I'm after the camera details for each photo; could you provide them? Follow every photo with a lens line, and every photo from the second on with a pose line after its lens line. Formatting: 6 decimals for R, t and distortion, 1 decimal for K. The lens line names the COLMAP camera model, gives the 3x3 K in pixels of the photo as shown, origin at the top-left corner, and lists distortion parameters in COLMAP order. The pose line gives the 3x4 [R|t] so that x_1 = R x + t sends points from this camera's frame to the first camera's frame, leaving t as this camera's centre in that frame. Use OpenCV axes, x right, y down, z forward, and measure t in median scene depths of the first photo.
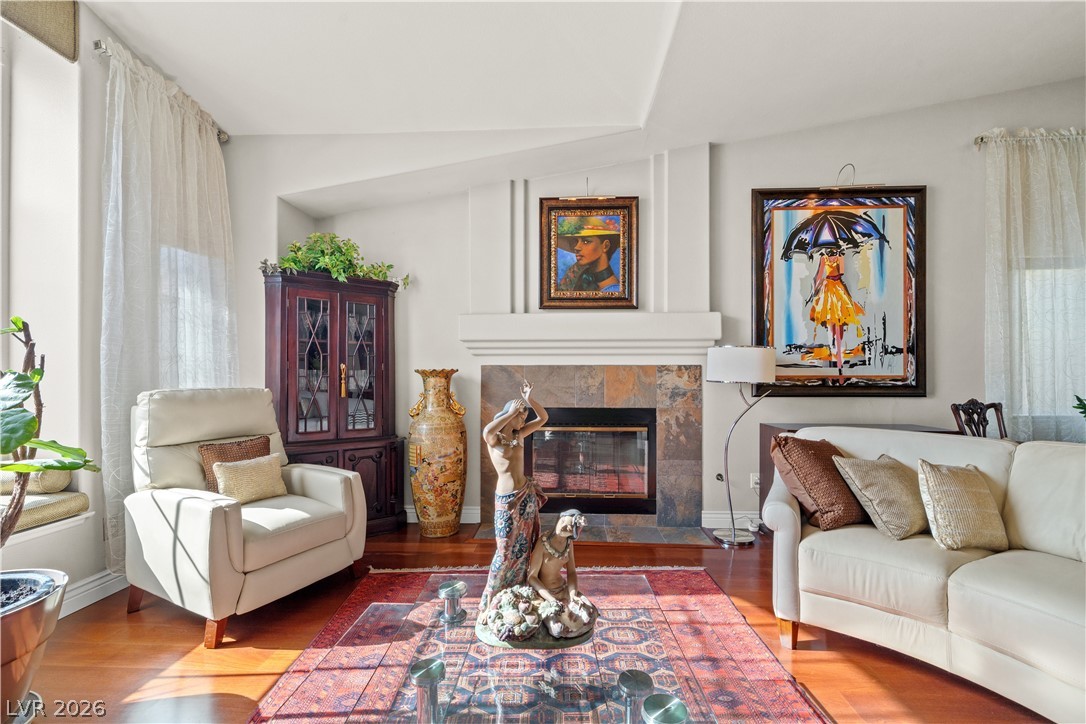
lens RADIAL K [[472.9, 0, 528.6], [0, 472.9, 376.8], [0, 0, 1]] dist [0.002057, -0.001192]
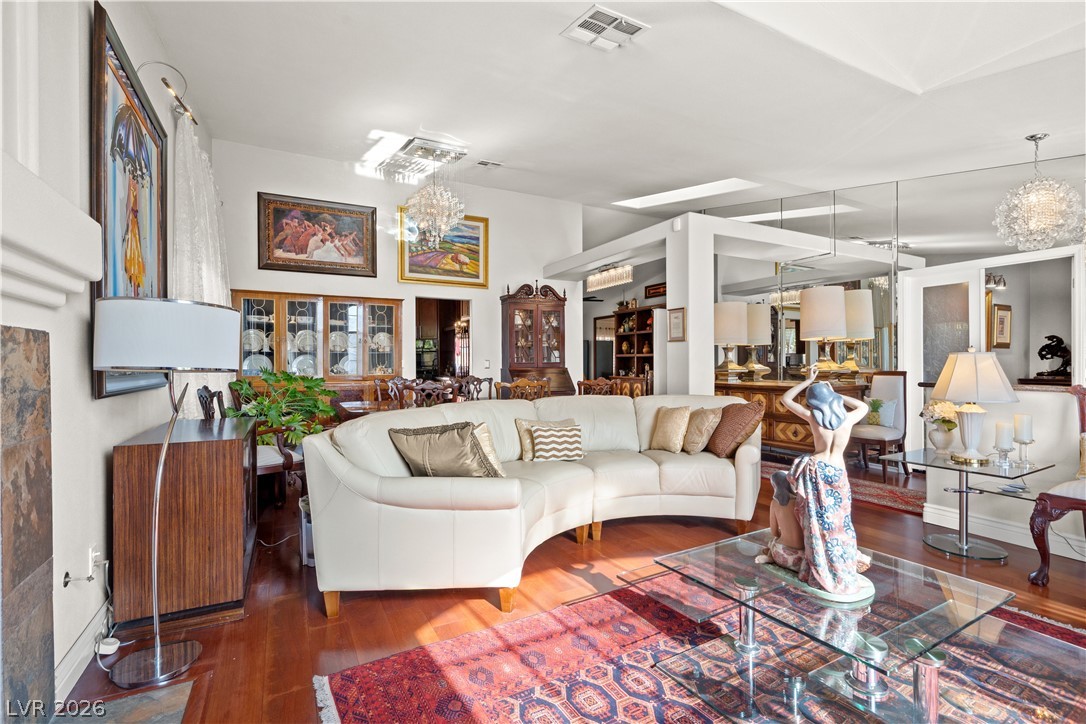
lens RADIAL K [[497.0, 0, 541.3], [0, 497.0, 365.5], [0, 0, 1]] dist [0.003048, -0.000390]
pose [[-0.511763, -0.001266, 0.859126, -0.249268], [0.000534, 0.999998, 0.001792, 0.003180], [-0.859126, 0.001377, -0.511762, 0.872701]]
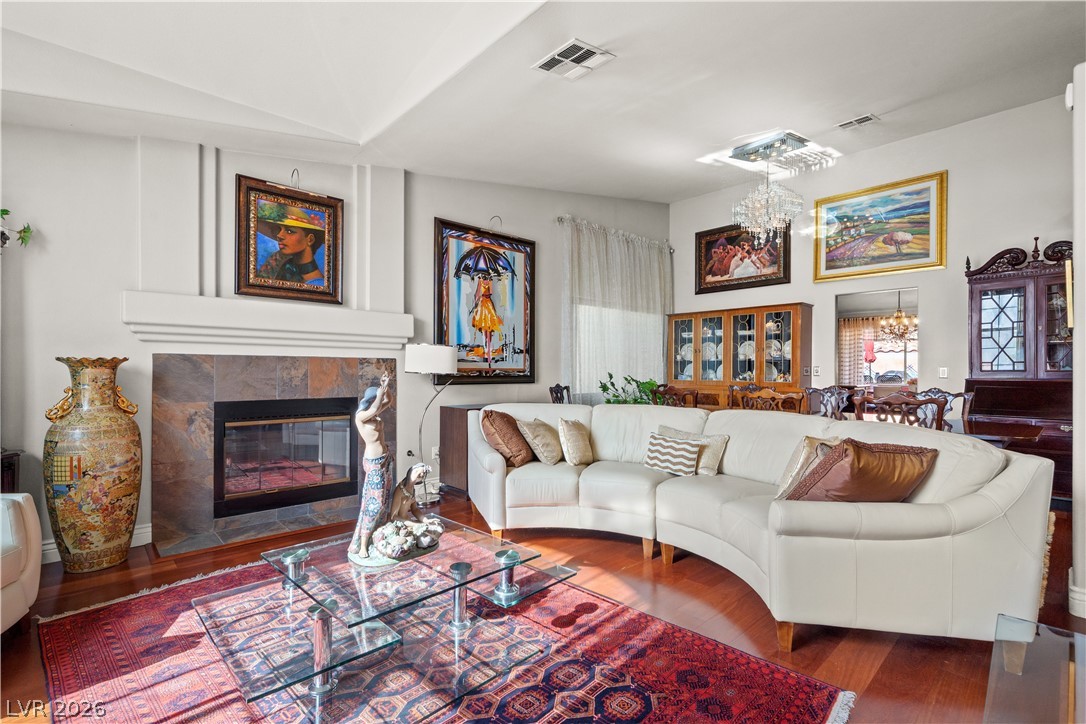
lens RADIAL K [[497.0, 0, 544.6], [0, 497.0, 368.4], [0, 0, 1]] dist [0.003048, -0.000390]
pose [[0.694641, 0.005628, 0.719335, -0.263251], [-0.006357, 0.999978, -0.001685, -0.000926], [-0.719329, -0.003402, 0.694661, -0.110550]]
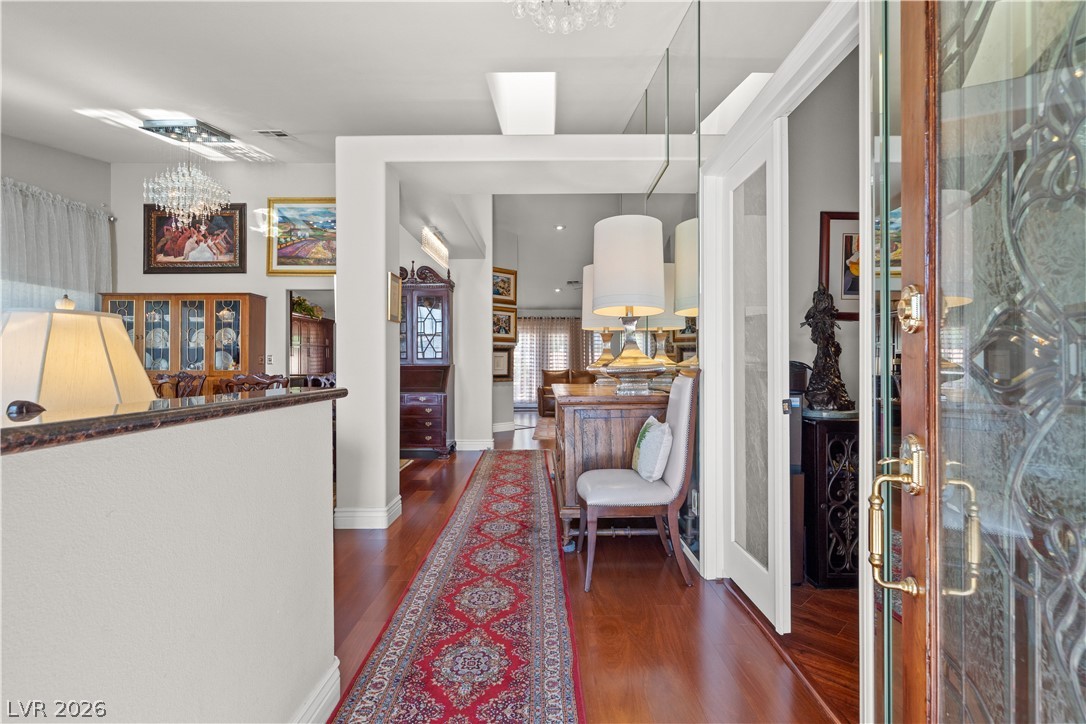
lens RADIAL K [[497.0, 0, 539.8], [0, 497.0, 357.9], [0, 0, 1]] dist [0.003048, -0.000390]
pose [[-0.042628, 0.010944, 0.999031, -0.231068], [-0.001298, 0.999939, -0.011009, 0.011477], [-0.999090, -0.001766, -0.042611, -0.485823]]
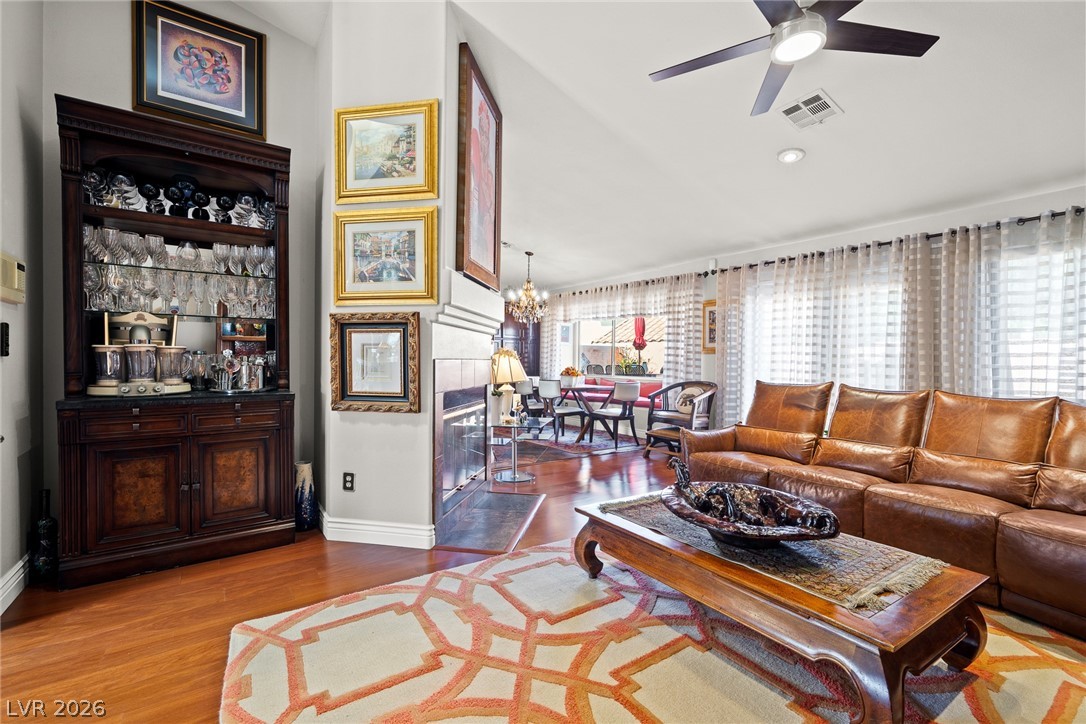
lens RADIAL K [[472.9, 0, 553.6], [0, 472.9, 365.8], [0, 0, 1]] dist [0.002057, -0.001192]
pose [[0.783813, 0.000444, 0.620996, 1.733946], [-0.013115, 0.999789, 0.015839, 0.001289], [-0.620858, -0.020559, 0.783653, -1.197604]]
